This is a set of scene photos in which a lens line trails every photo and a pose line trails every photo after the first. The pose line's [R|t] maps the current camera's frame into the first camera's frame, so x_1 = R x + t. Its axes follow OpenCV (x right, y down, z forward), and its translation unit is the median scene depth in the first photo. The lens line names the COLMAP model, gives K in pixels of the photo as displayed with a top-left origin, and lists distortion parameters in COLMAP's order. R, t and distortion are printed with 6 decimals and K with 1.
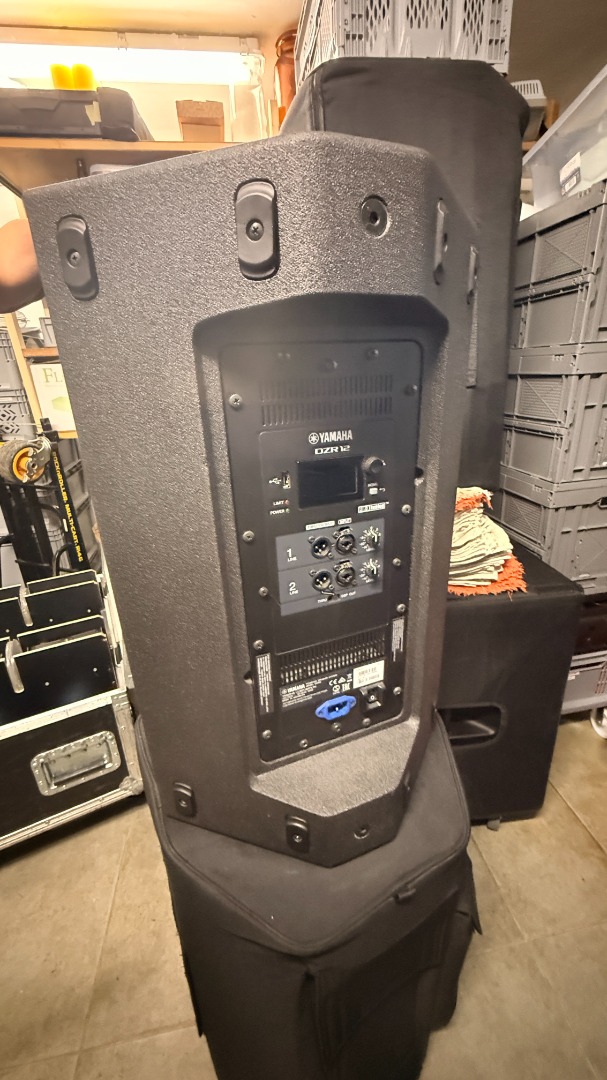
lens RADIAL K [[437.4, 0, 309.0], [0, 437.4, 544.4], [0, 0, 1]] dist [-0.001749, -0.000229]
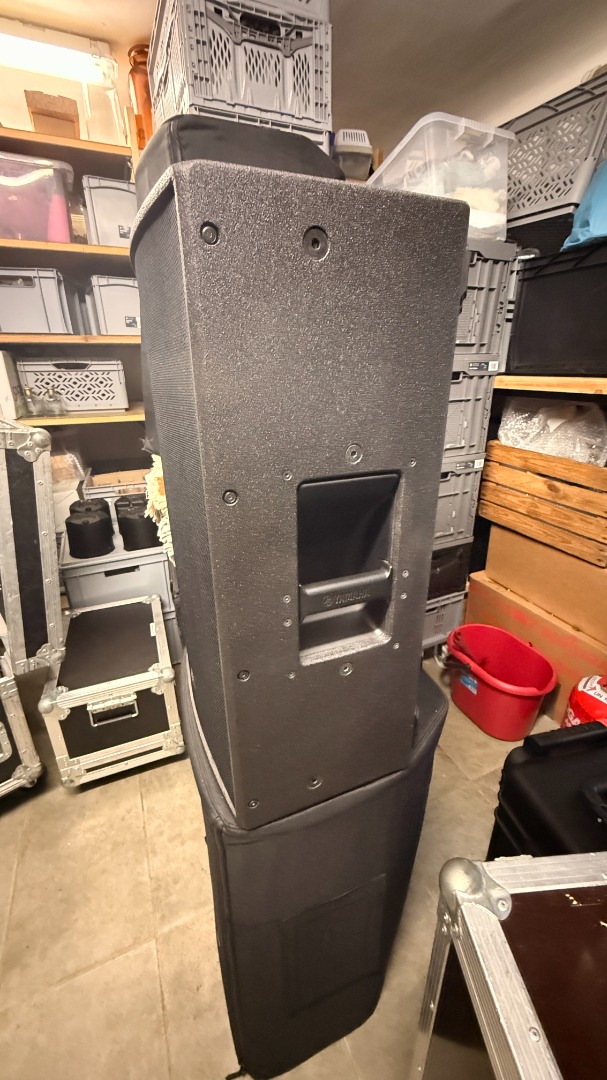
lens RADIAL K [[437.4, 0, 309.0], [0, 437.4, 544.4], [0, 0, 1]] dist [-0.001749, -0.000229]
pose [[0.966783, -0.063541, 0.247573, 0.011207], [0.062528, 0.997972, 0.011961, 0.051454], [-0.247831, 0.003917, 0.968795, -0.140312]]
